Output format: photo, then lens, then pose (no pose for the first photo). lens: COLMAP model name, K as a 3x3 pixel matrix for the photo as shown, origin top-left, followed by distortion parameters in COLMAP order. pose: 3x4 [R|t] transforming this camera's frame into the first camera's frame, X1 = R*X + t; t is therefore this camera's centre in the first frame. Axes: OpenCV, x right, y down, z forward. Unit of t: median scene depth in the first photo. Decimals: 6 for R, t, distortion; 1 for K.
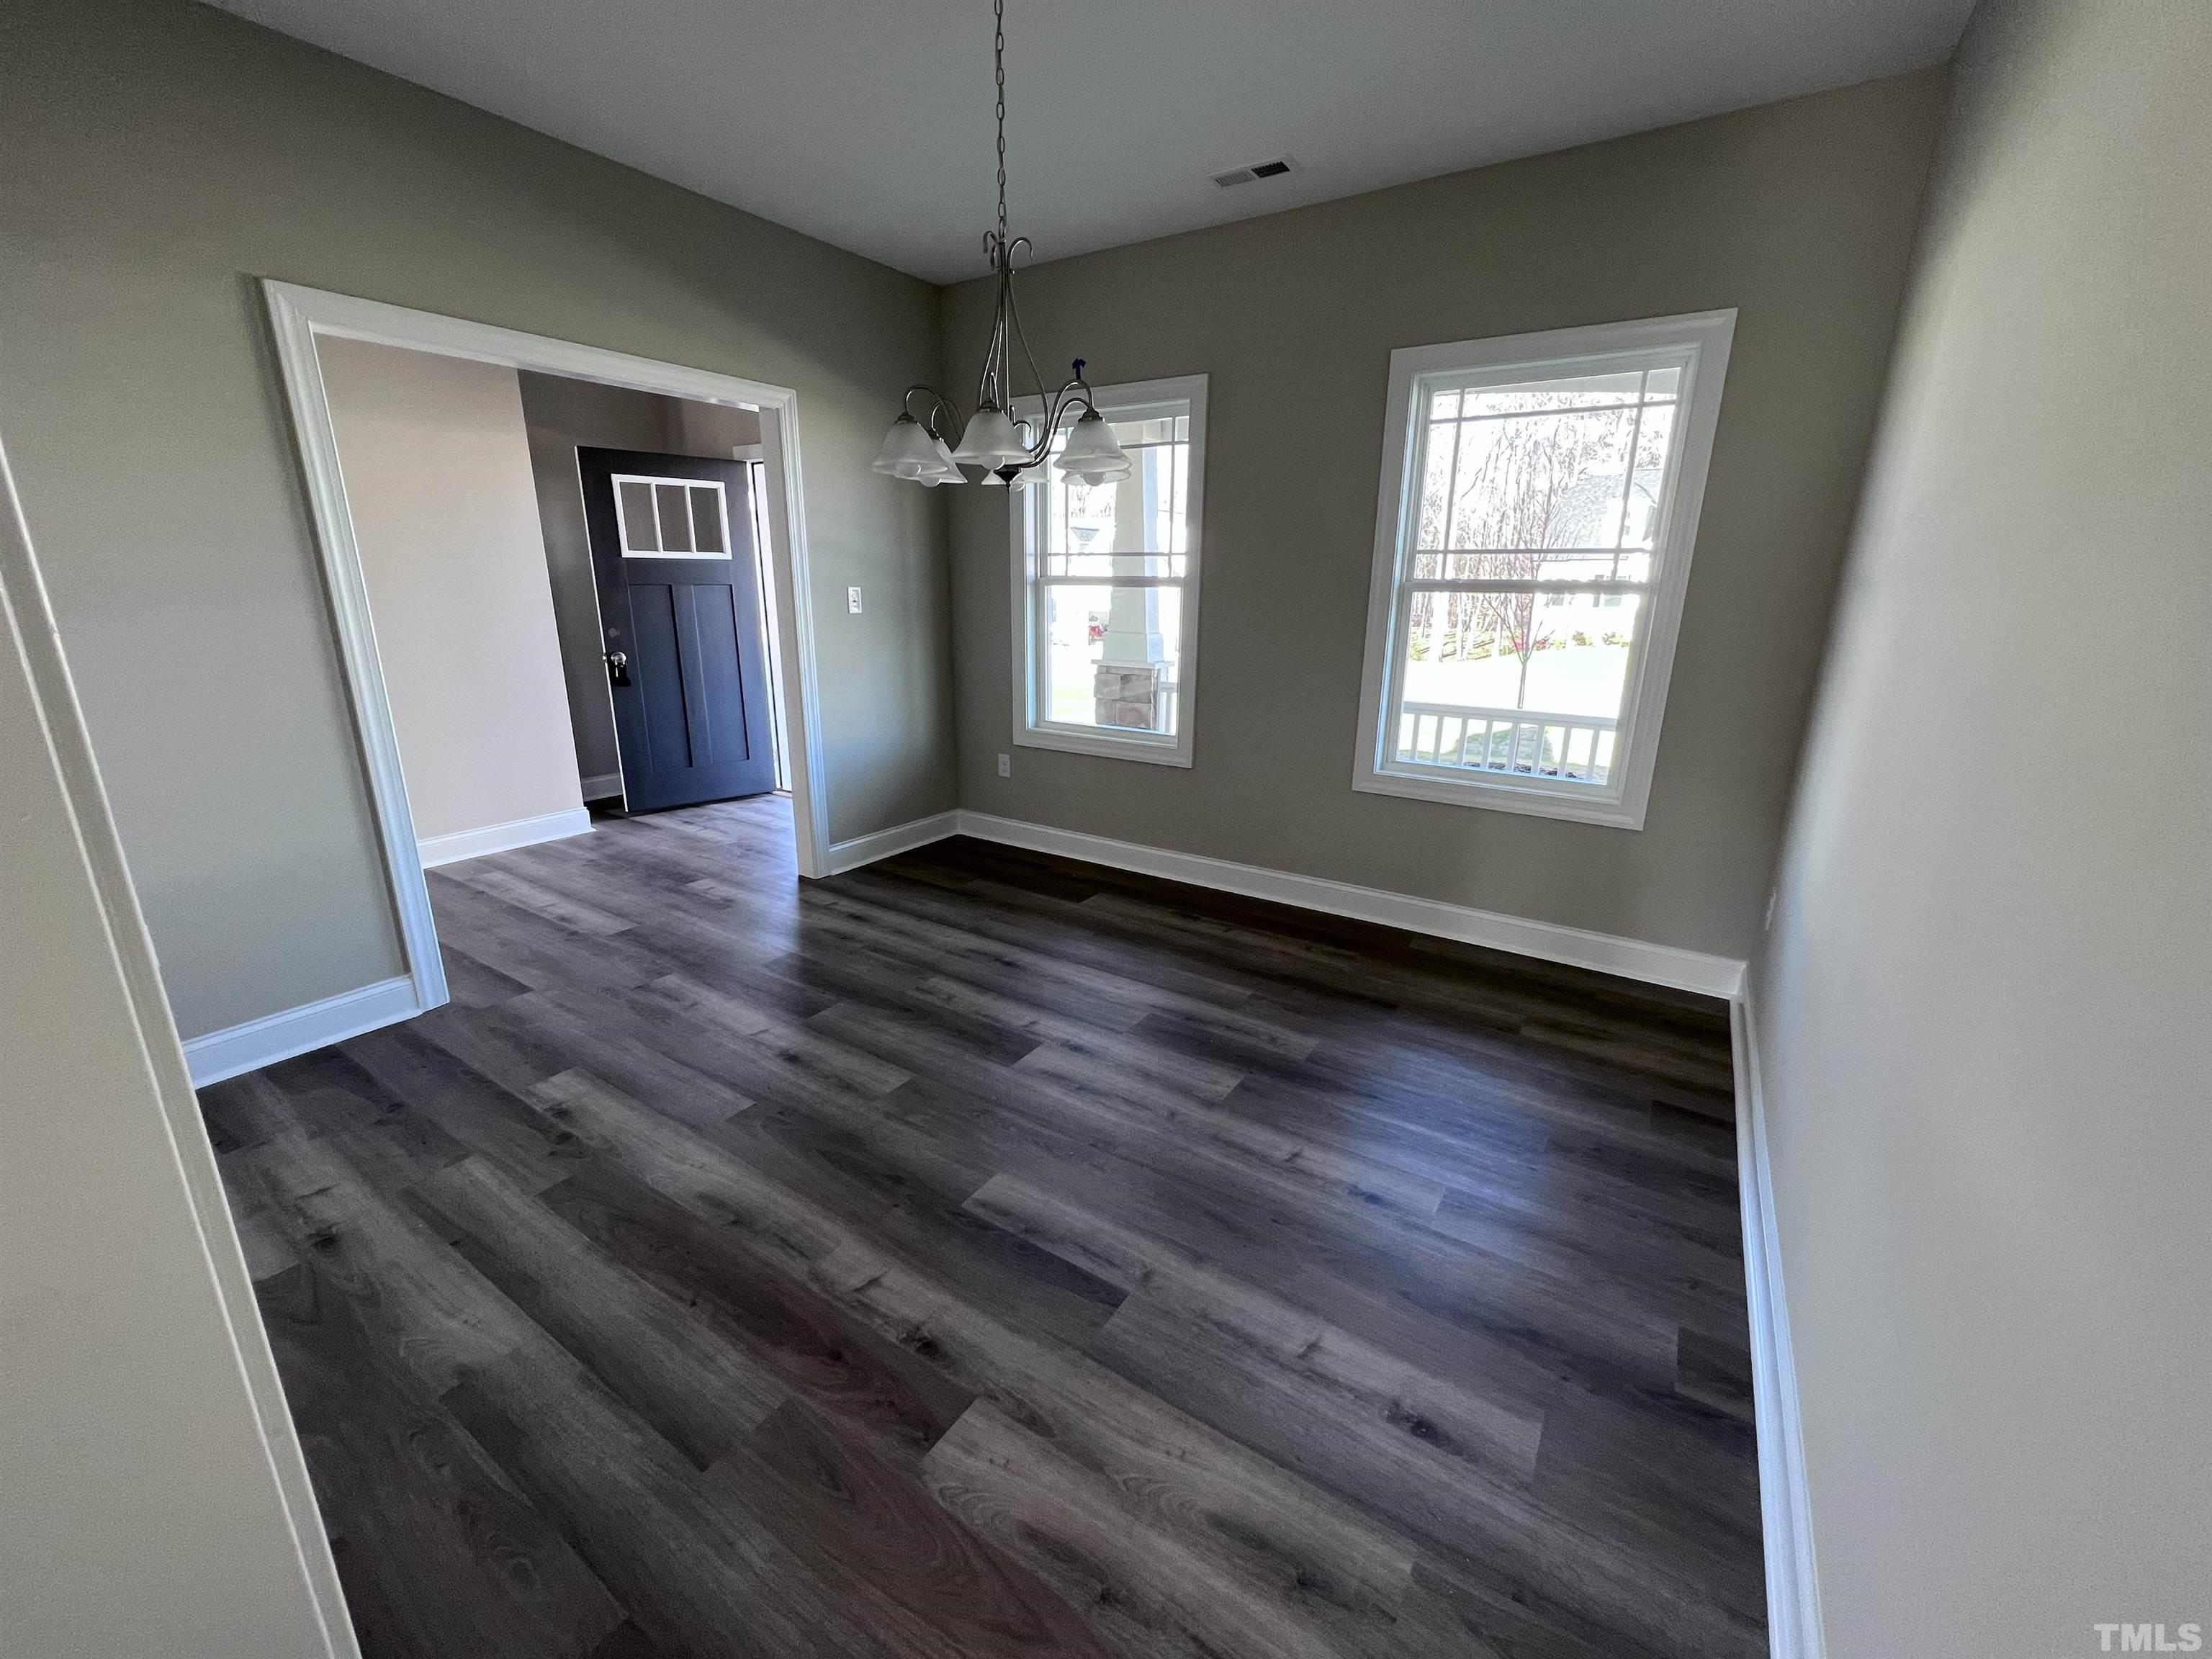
lens RADIAL K [[892.3, 0, 1106.0], [0, 892.3, 829.5], [0, 0, 1]] dist [-0.008187, -0.000227]
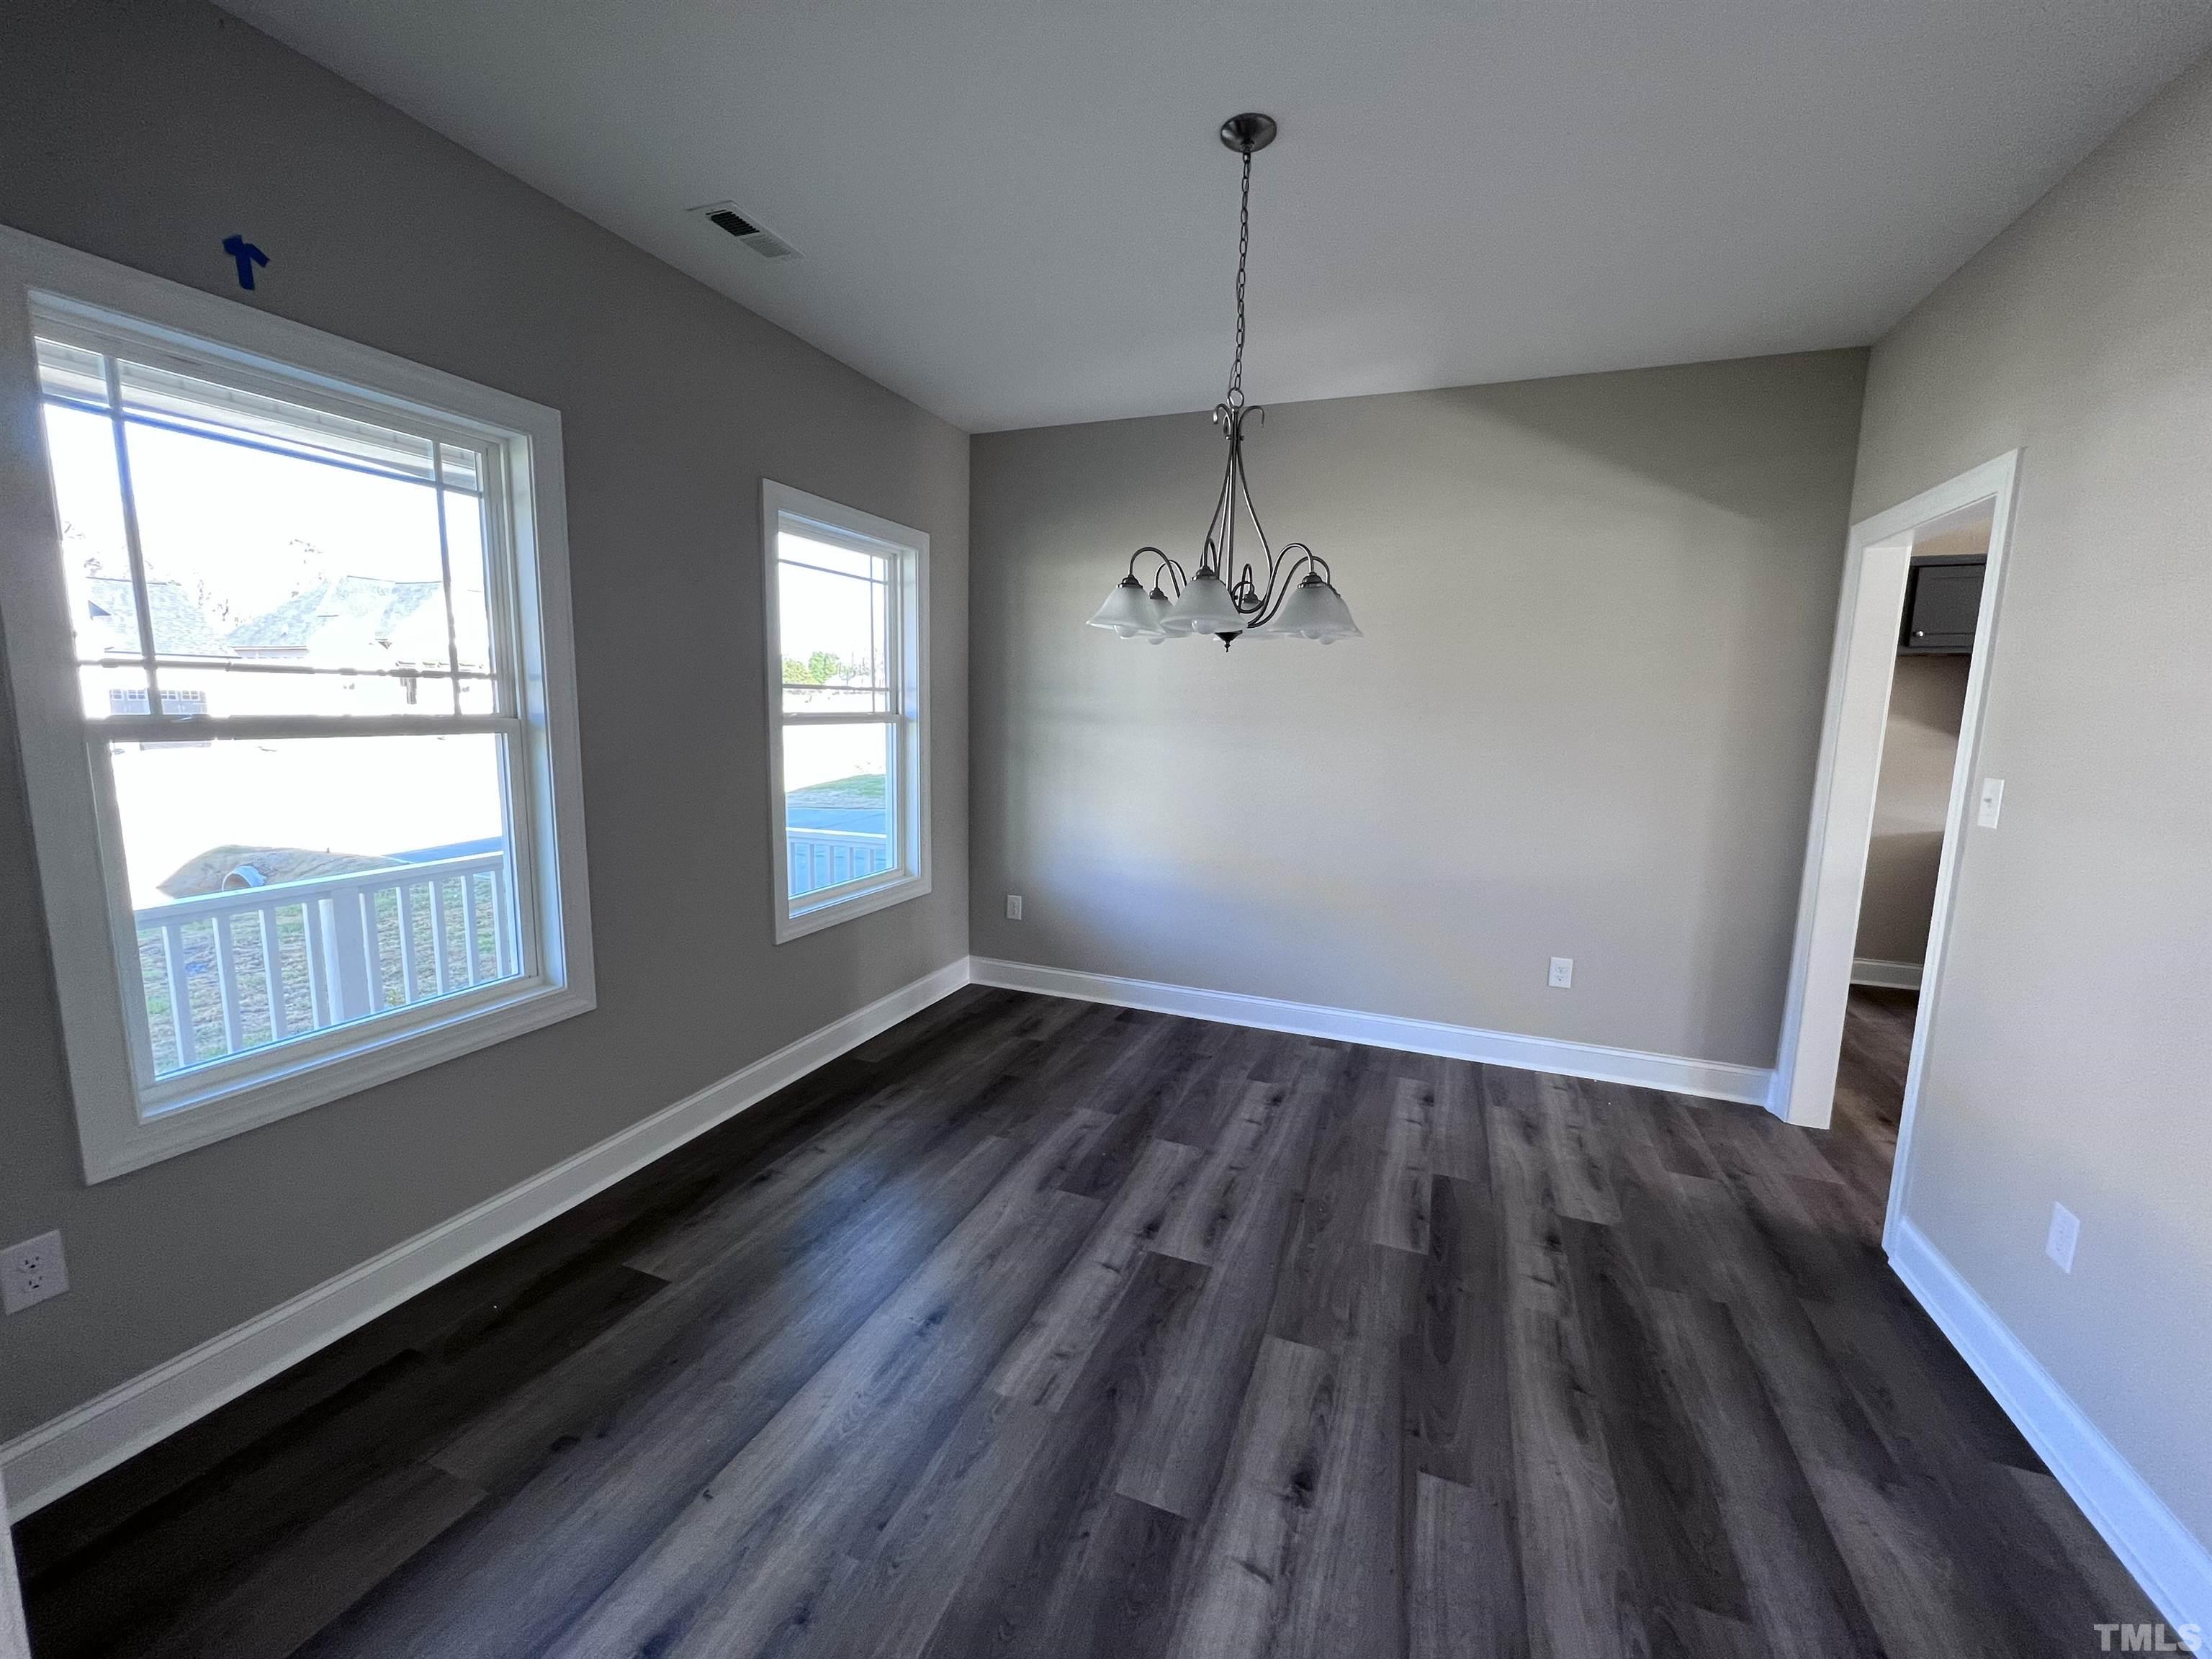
lens RADIAL K [[895.9, 0, 1104.3], [0, 895.9, 831.4], [0, 0, 1]] dist [0.000199, 0.000459]
pose [[-0.212433, -0.156574, 0.964550, -1.045095], [0.239942, 0.948502, 0.206814, -0.423971], [-0.947259, 0.275370, -0.163924, 1.336460]]
